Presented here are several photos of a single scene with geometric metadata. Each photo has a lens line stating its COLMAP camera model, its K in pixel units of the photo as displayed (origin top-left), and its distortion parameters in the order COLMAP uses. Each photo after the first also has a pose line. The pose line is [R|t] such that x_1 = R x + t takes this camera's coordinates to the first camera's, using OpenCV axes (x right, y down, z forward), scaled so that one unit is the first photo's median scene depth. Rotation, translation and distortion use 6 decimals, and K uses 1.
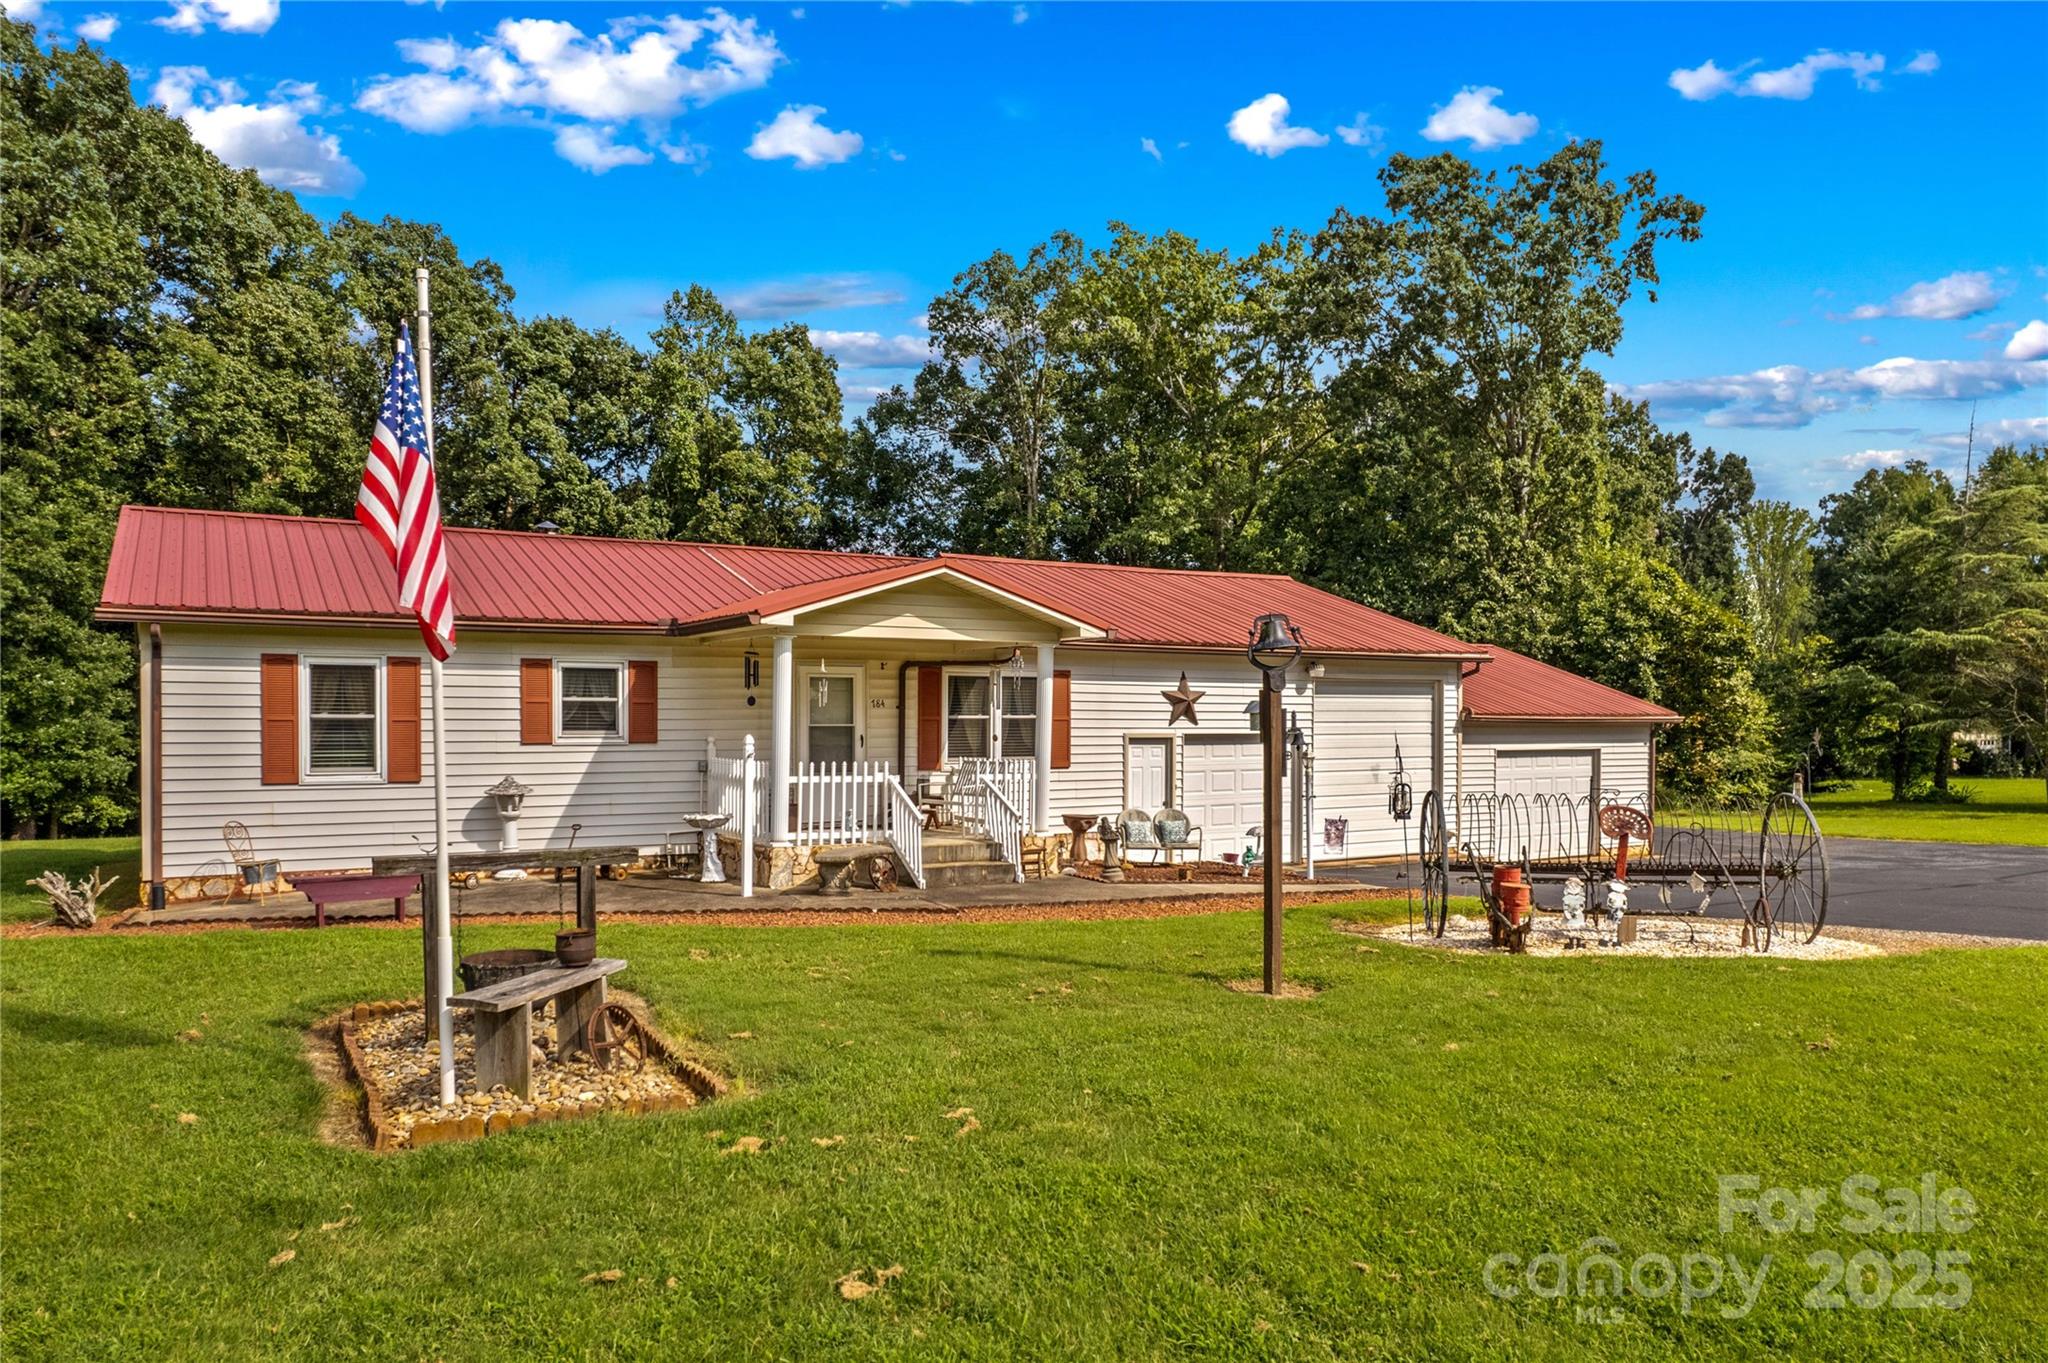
lens RADIAL K [[1377.3, 0, 1022.2], [0, 1377.3, 723.0], [0, 0, 1]] dist [-0.075538, 0.064693]
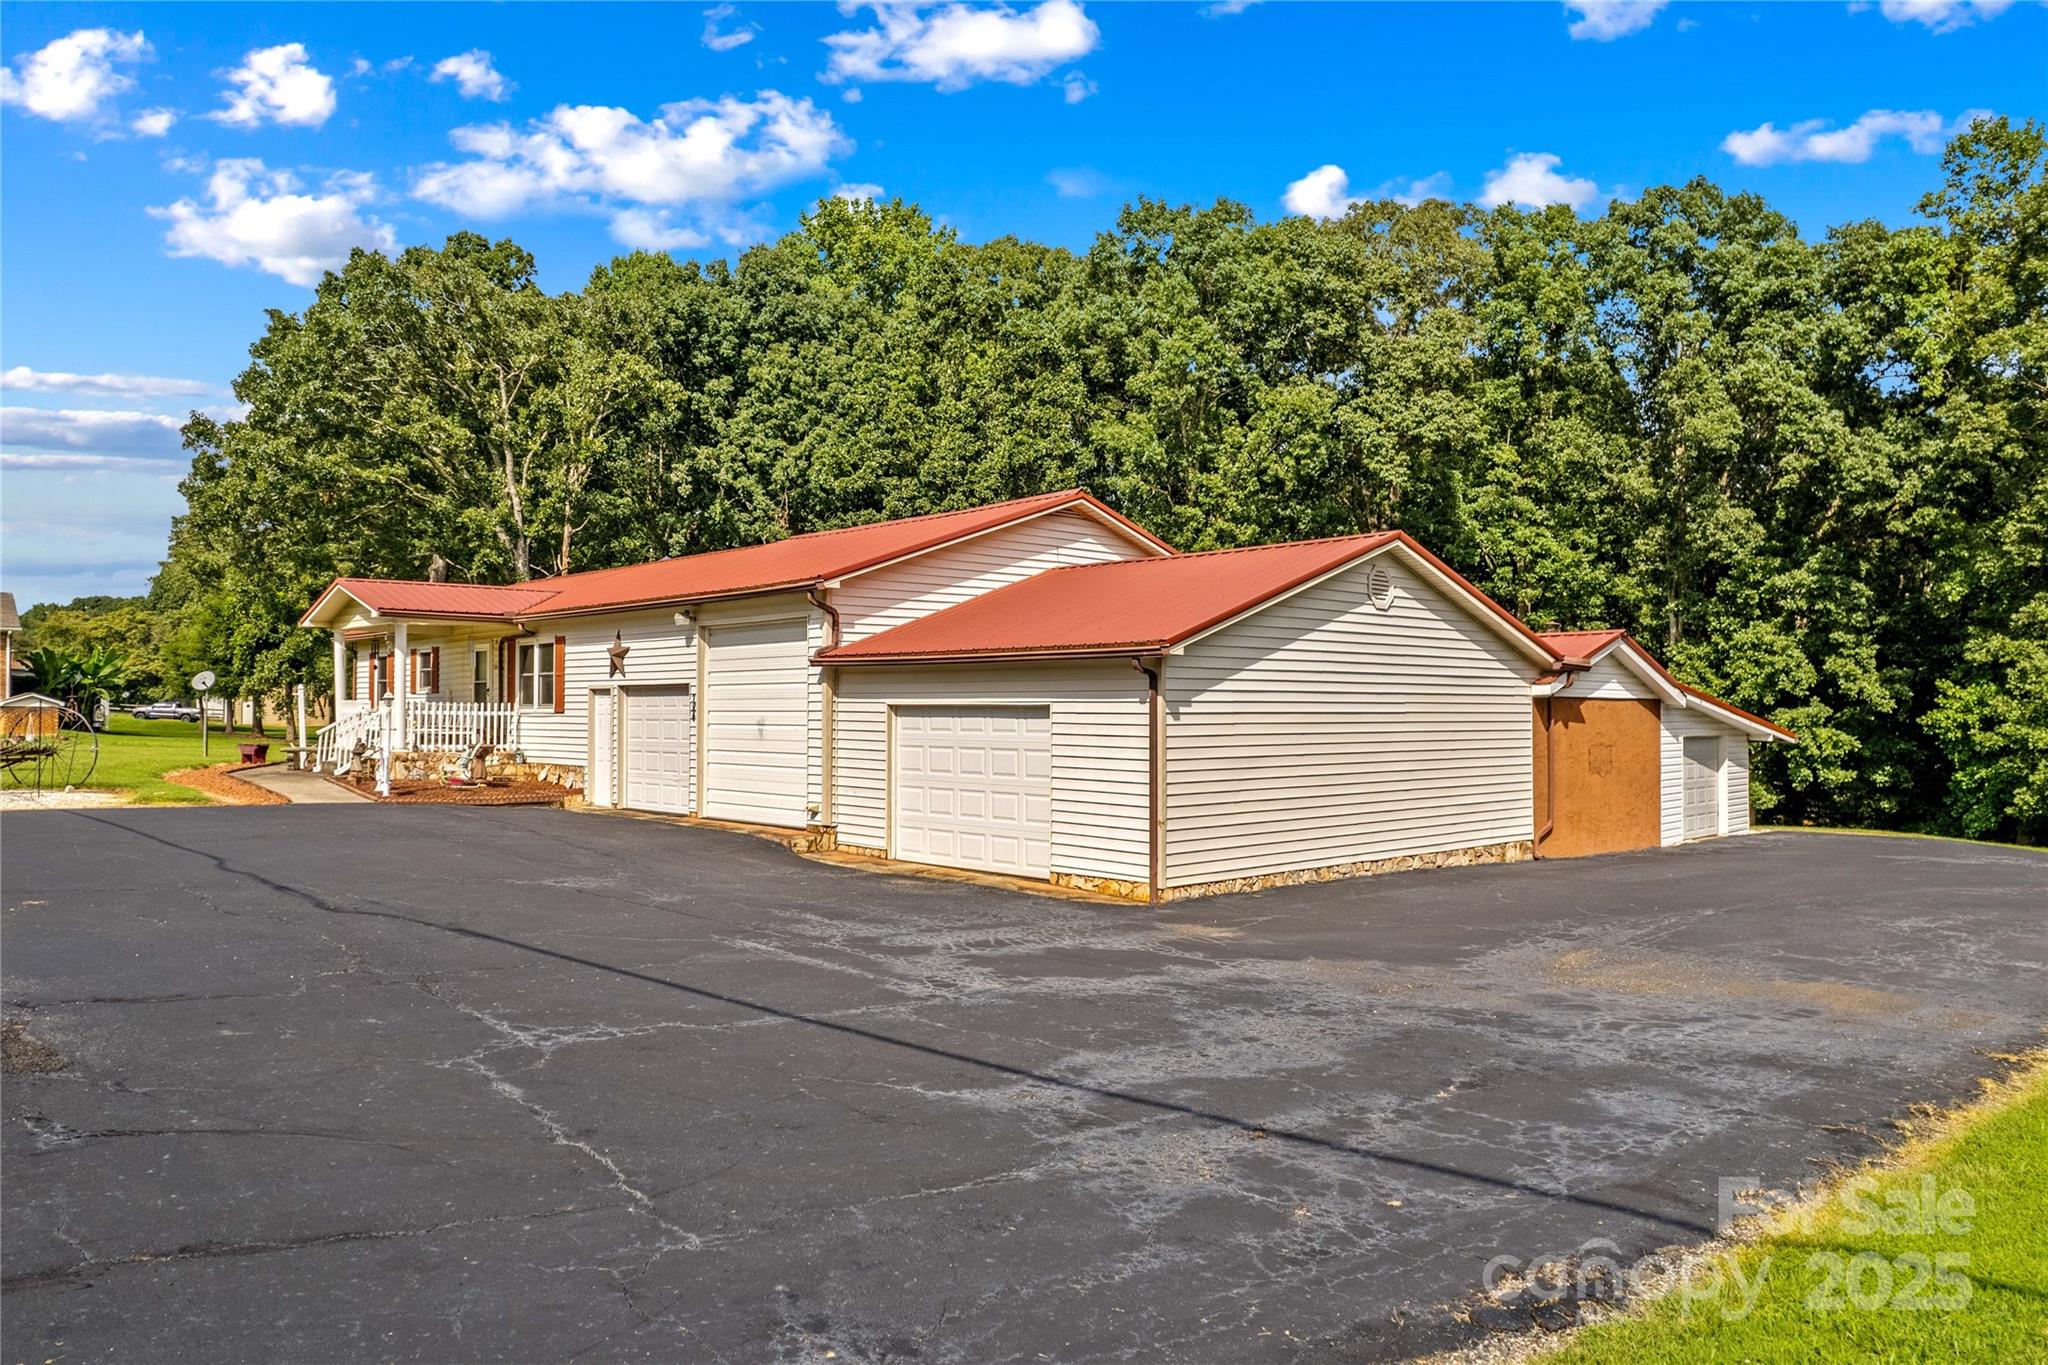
lens RADIAL K [[1400.7, 0, 976.9], [0, 1400.7, 680.8], [0, 0, 1]] dist [-0.079518, 0.076546]
pose [[0.187525, -0.023569, -0.981977, 1.025199], [-0.007183, 0.999652, -0.025365, 0.024595], [0.982234, 0.011810, 0.187290, 0.853018]]
